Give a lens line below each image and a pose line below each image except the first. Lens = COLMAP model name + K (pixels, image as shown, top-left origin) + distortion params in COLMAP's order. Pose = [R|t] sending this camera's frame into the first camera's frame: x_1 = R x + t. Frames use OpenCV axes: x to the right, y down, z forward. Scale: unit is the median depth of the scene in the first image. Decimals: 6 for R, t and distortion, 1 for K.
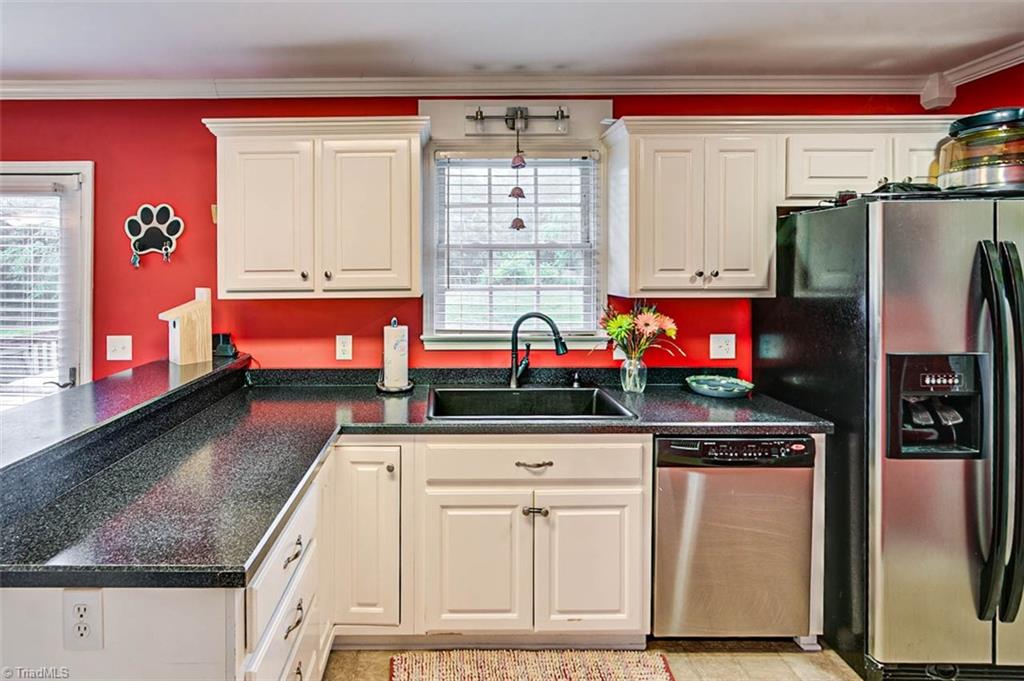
lens RADIAL K [[495.7, 0, 442.8], [0, 495.7, 264.3], [0, 0, 1]] dist [-0.000306, 0.000354]
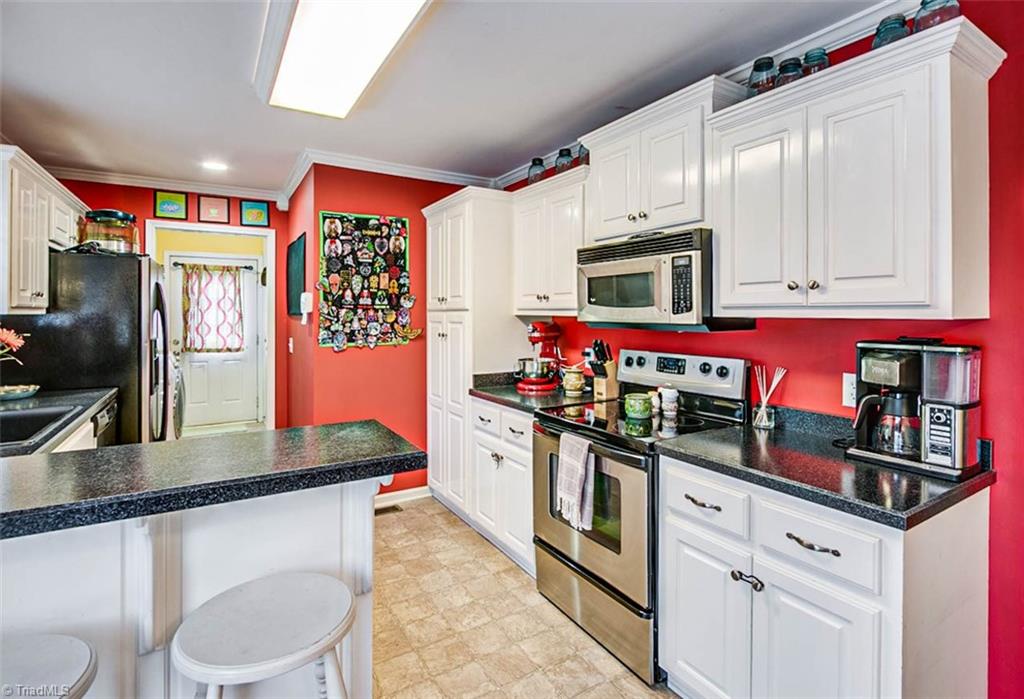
lens RADIAL K [[504.1, 0, 524.0], [0, 504.1, 316.4], [0, 0, 1]] dist [-0.004399, 0.000294]
pose [[-0.532698, -0.002526, 0.846302, -1.052188], [-0.002938, 0.999995, 0.001136, 0.061468], [-0.846300, -0.001881, -0.532703, 0.590937]]
